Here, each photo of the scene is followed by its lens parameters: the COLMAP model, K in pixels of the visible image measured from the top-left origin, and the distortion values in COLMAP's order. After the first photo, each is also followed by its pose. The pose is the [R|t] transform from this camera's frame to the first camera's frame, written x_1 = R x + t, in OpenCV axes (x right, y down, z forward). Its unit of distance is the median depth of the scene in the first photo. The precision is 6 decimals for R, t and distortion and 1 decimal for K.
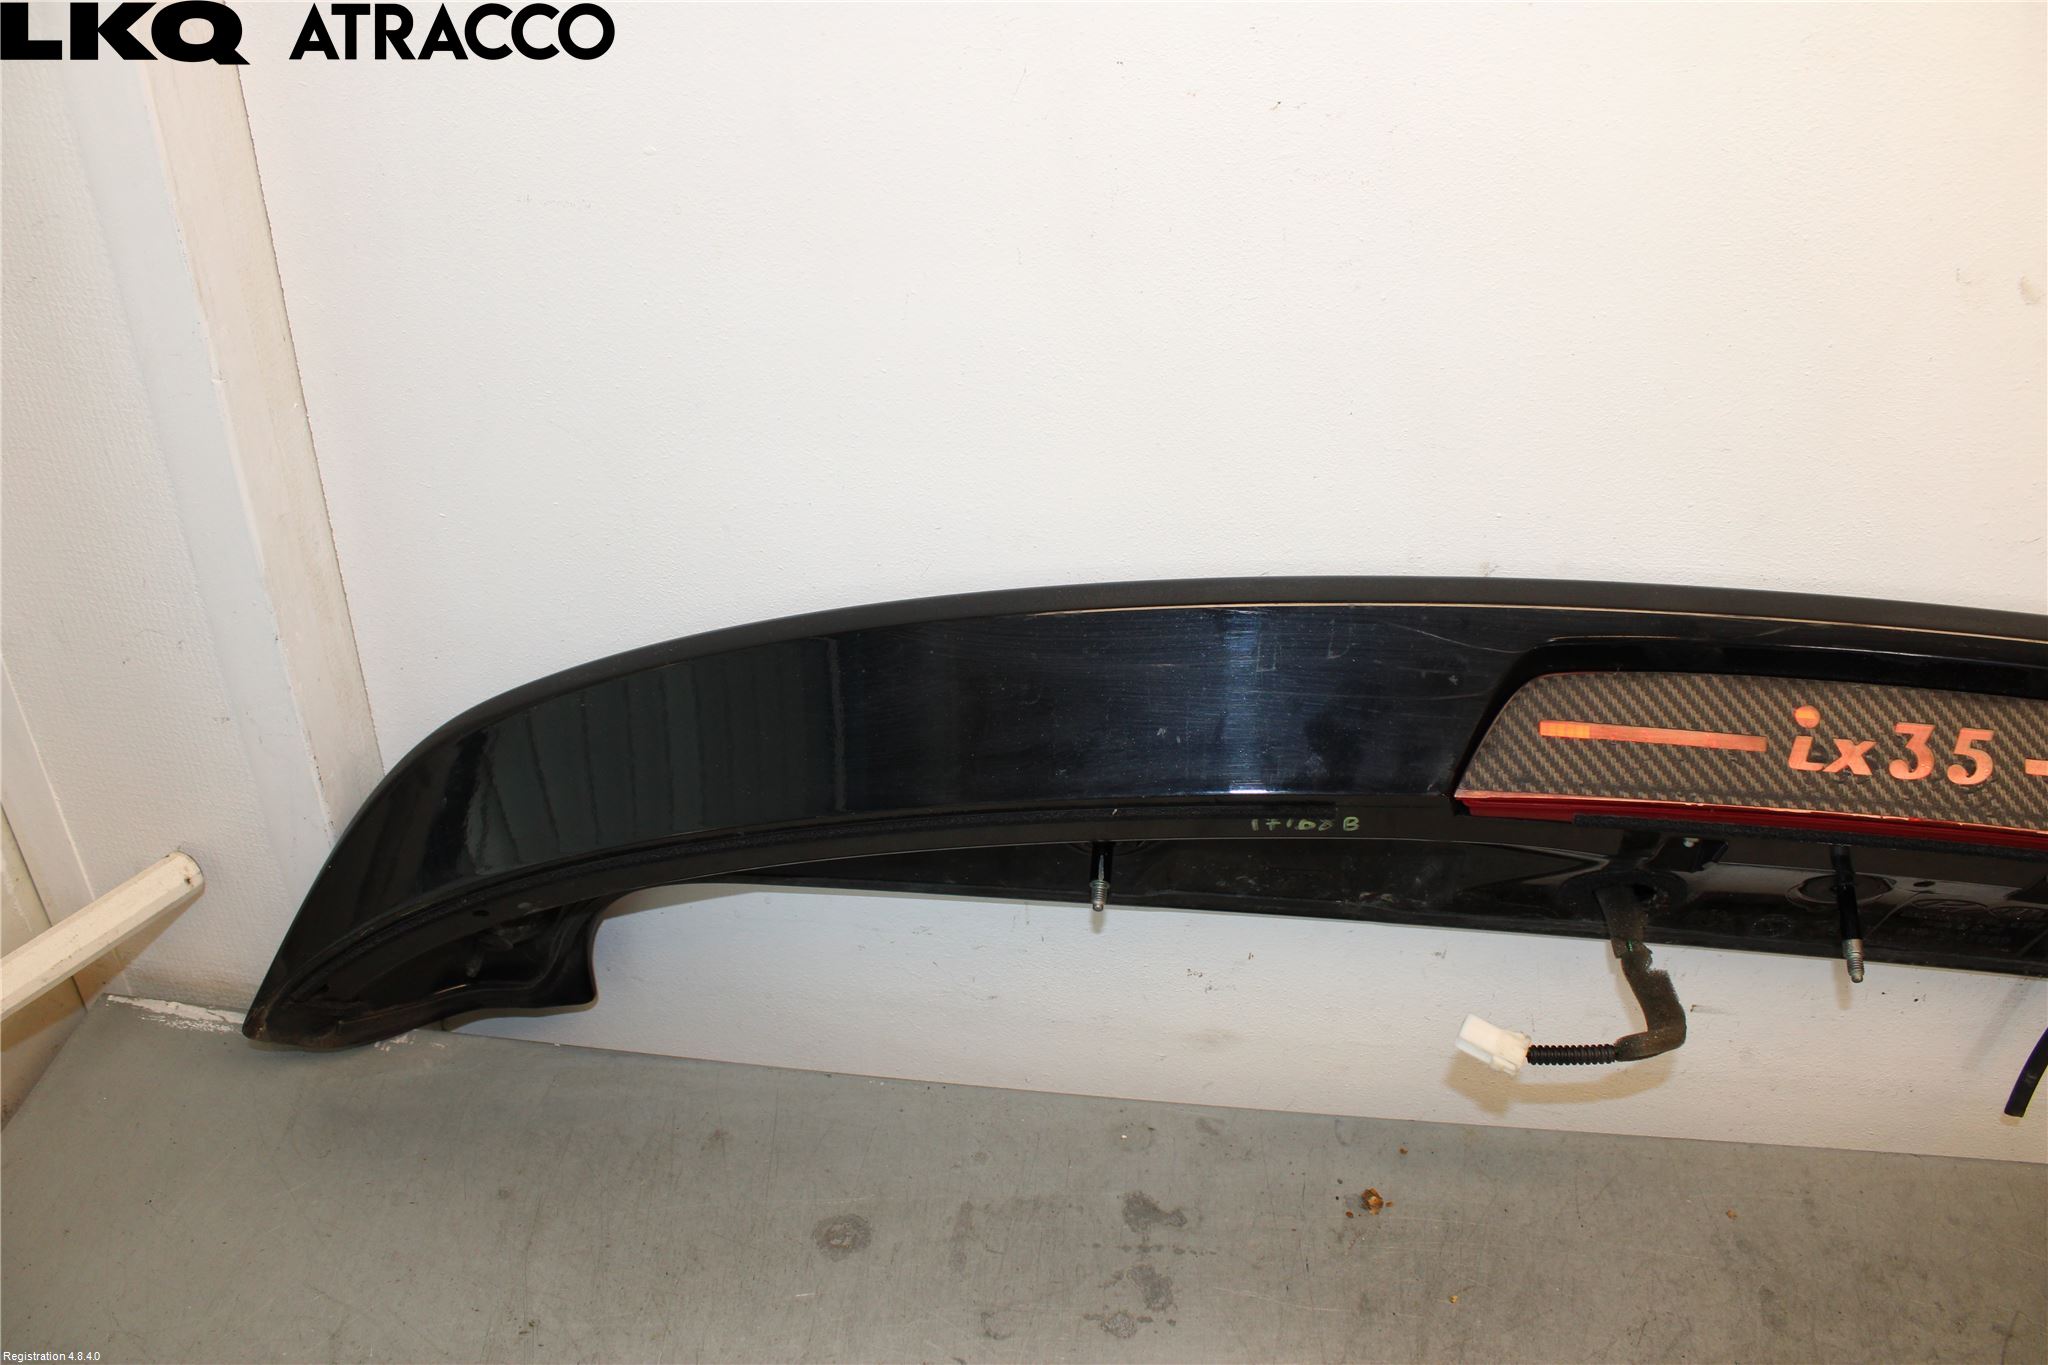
lens RADIAL K [[1681.2, 0, 1025.7], [0, 1681.2, 667.2], [0, 0, 1]] dist [-0.163824, 0.128199]
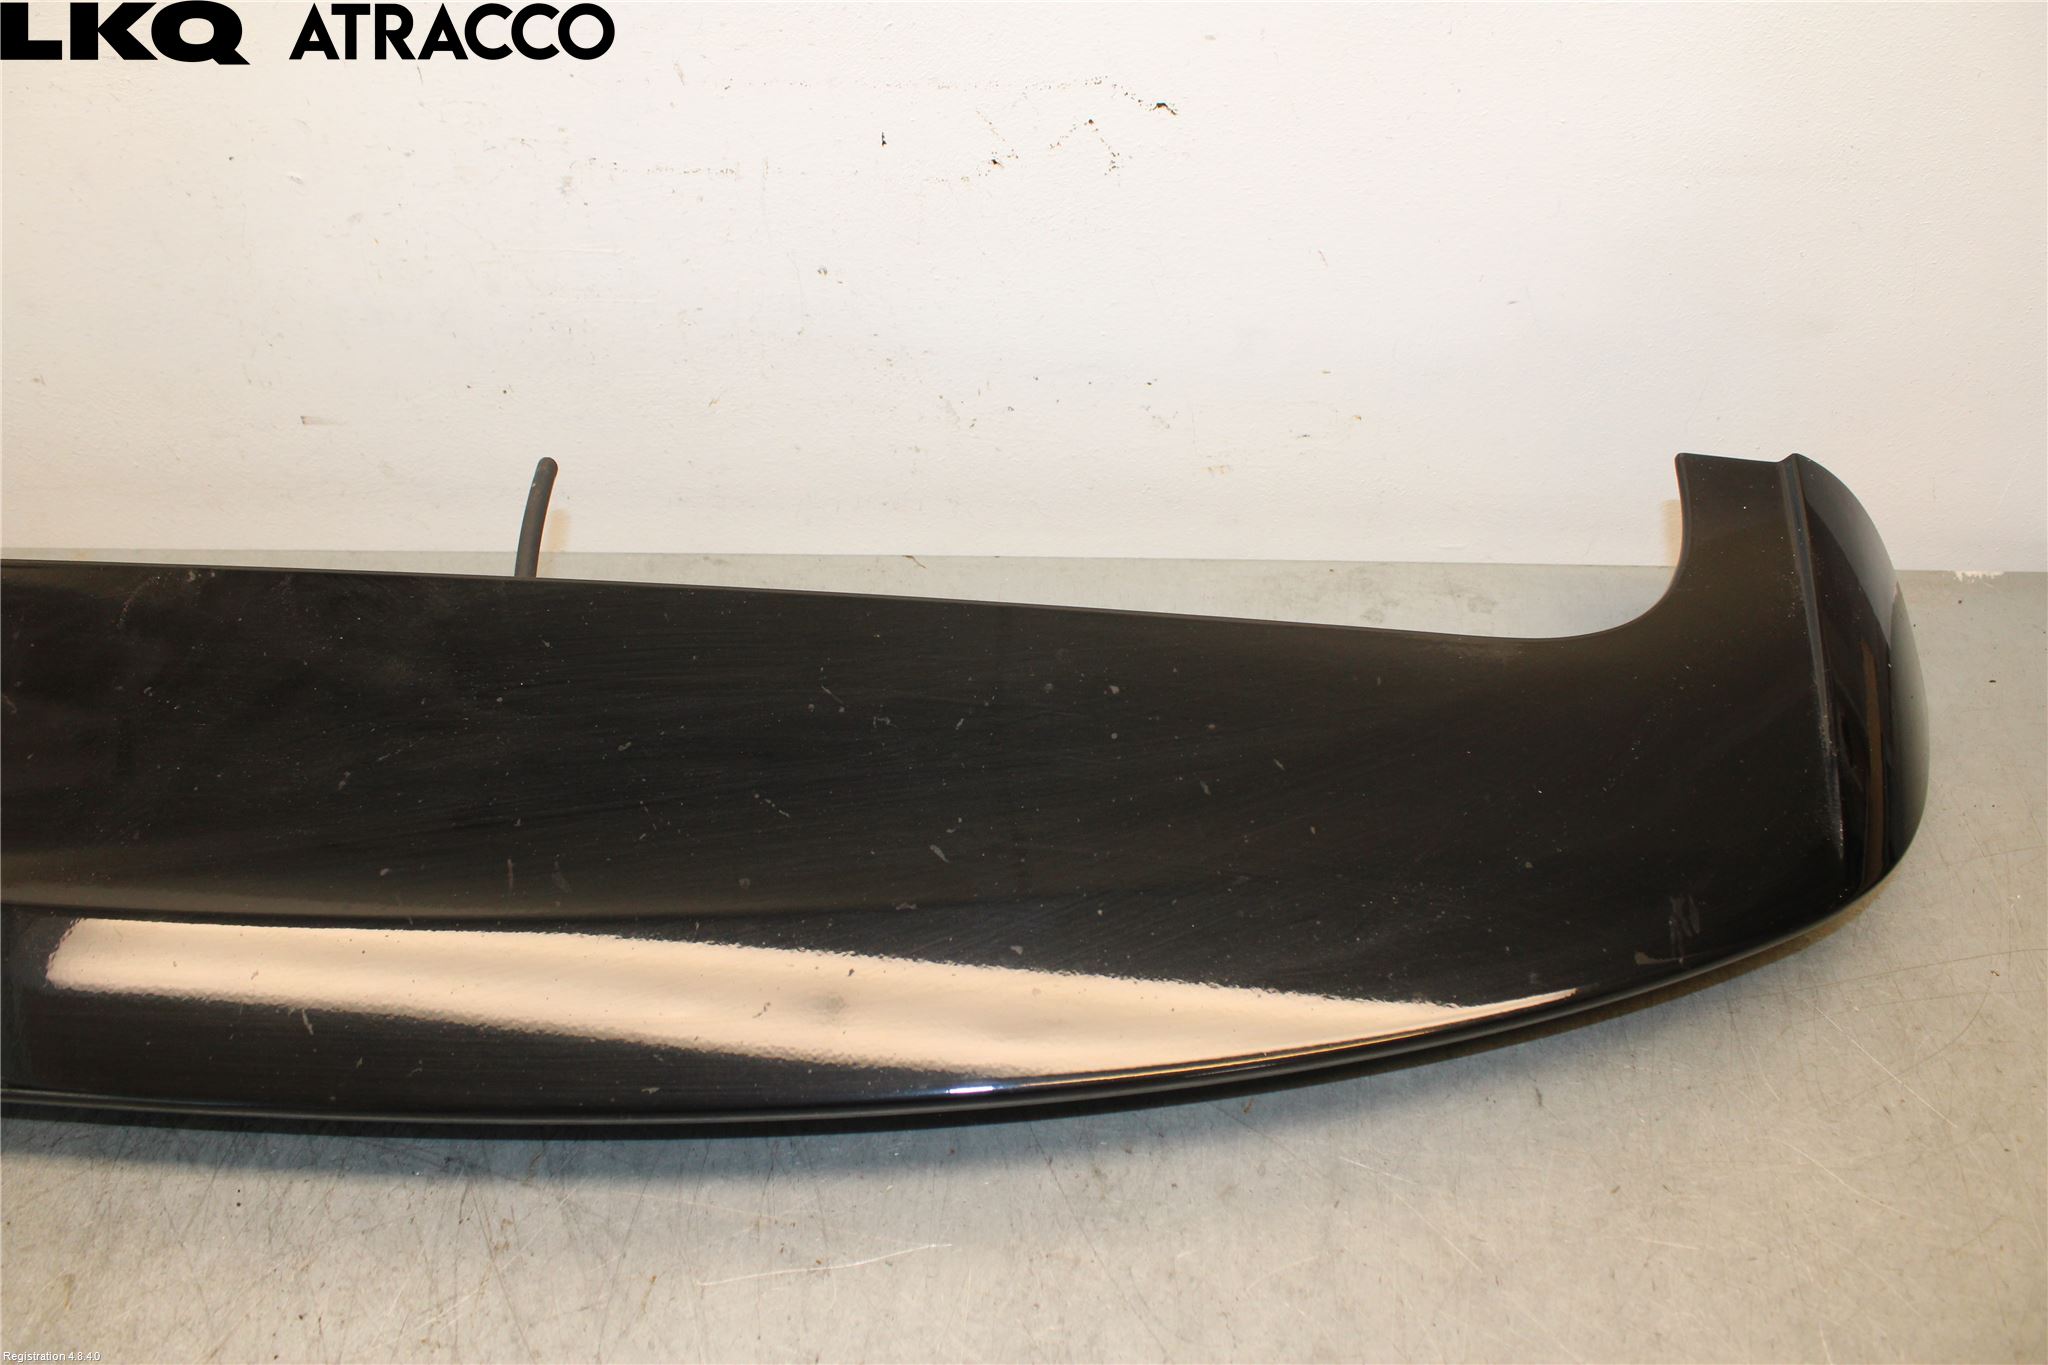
lens RADIAL K [[1681.2, 0, 1019.2], [0, 1681.2, 674.0], [0, 0, 1]] dist [-0.163824, 0.128199]
pose [[0.997674, -0.065007, 0.020501, 0.861416], [0.060518, 0.983163, 0.172417, 0.229619], [-0.031364, -0.170776, 0.984811, -0.009758]]
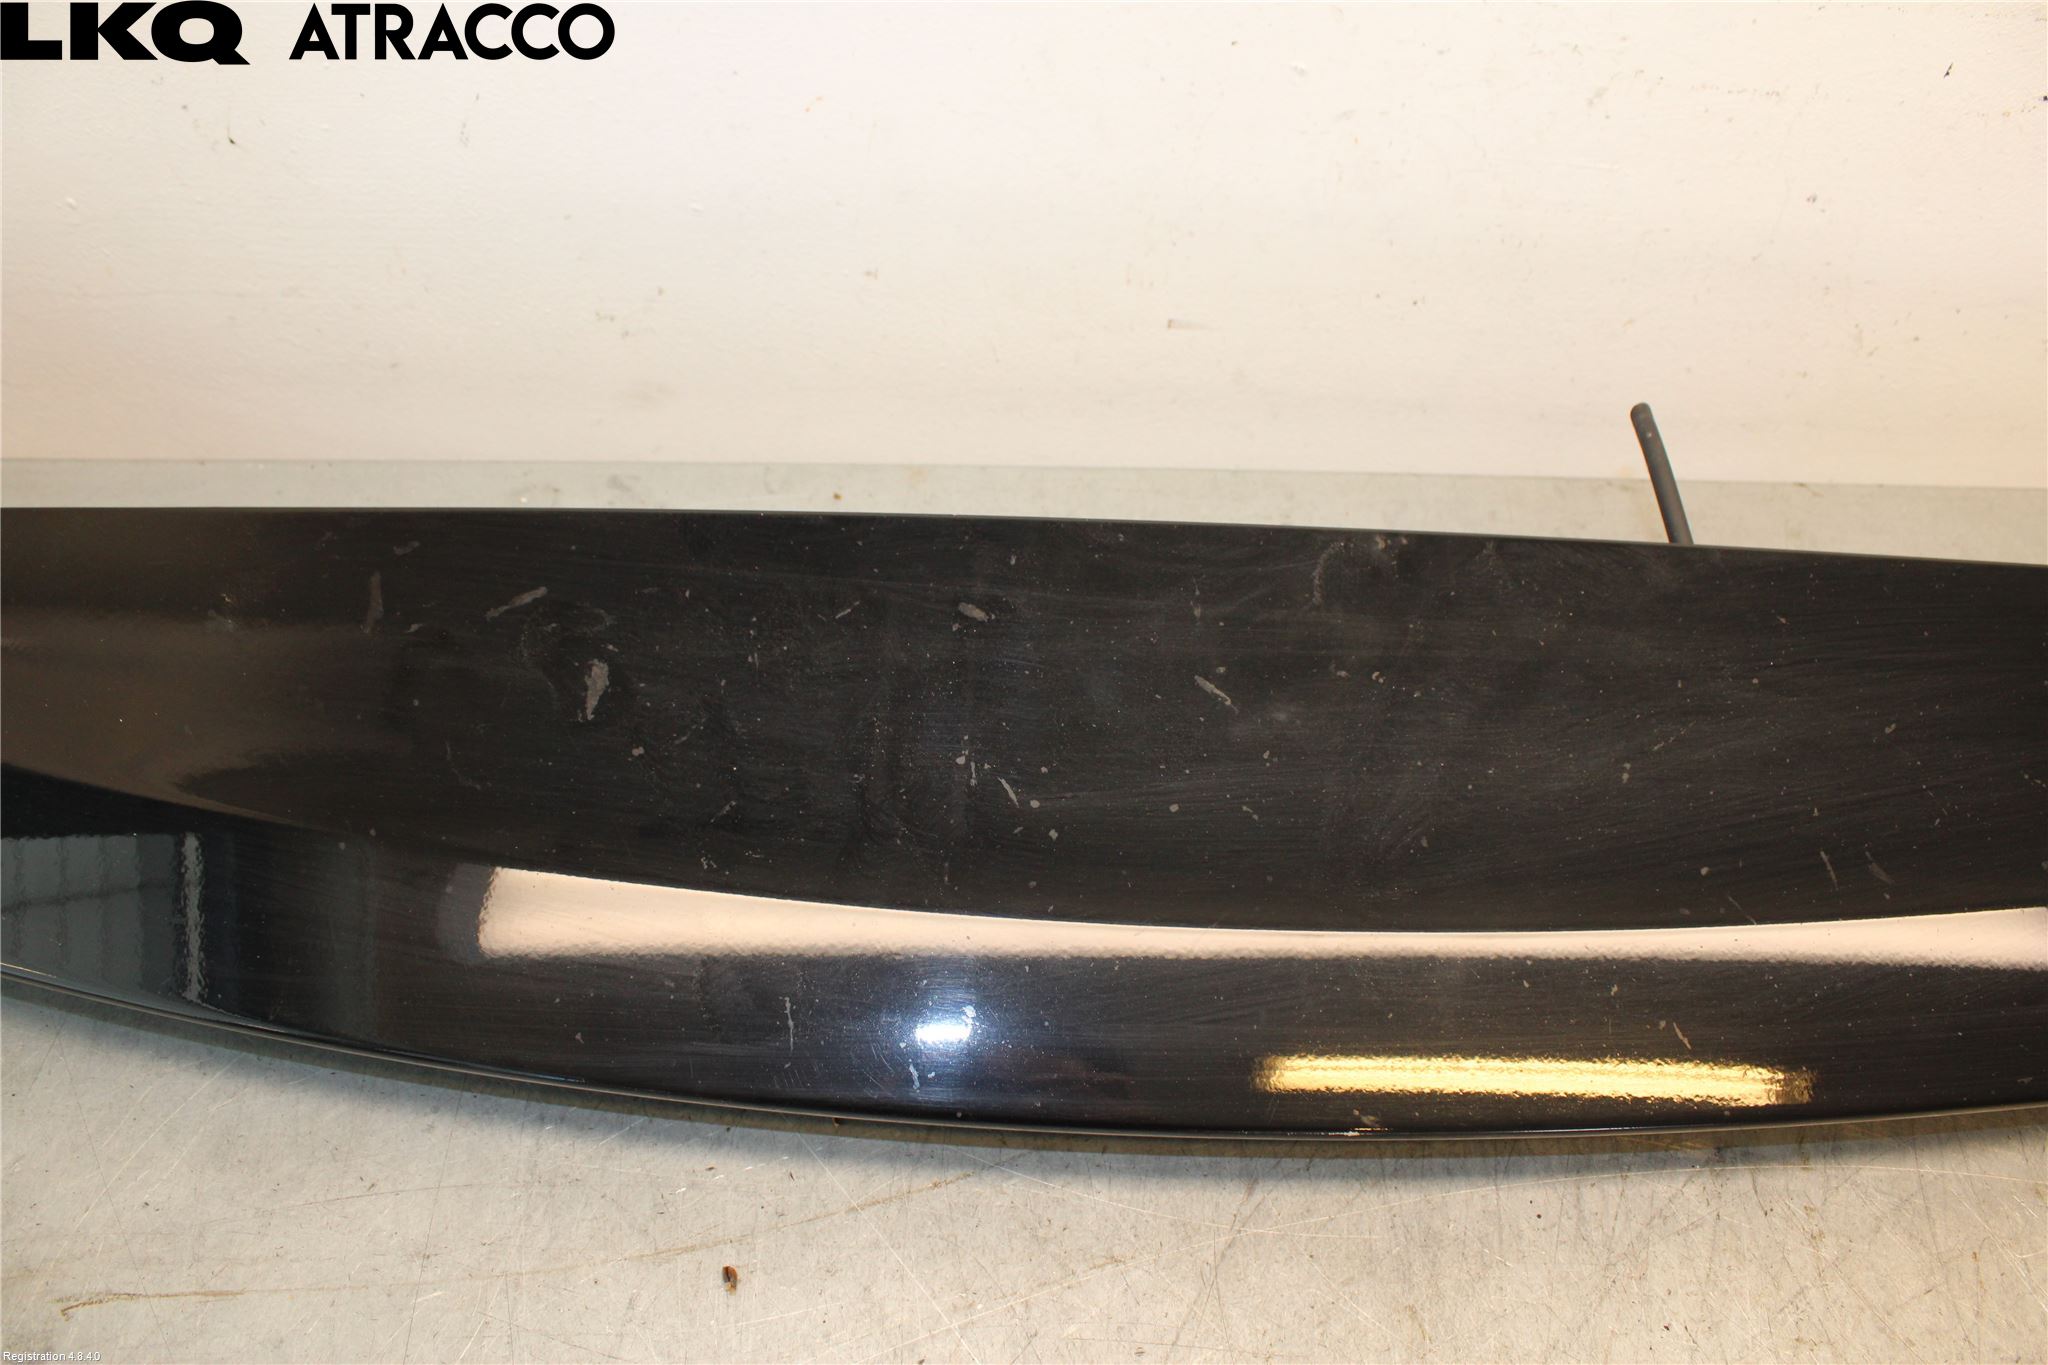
lens RADIAL K [[1681.2, 0, 1019.8], [0, 1681.2, 671.1], [0, 0, 1]] dist [-0.163824, 0.128199]
pose [[0.992315, -0.079655, 0.094688, 0.241347], [0.047997, 0.953110, 0.298792, 0.120920], [-0.114049, -0.291951, 0.949609, 0.096932]]
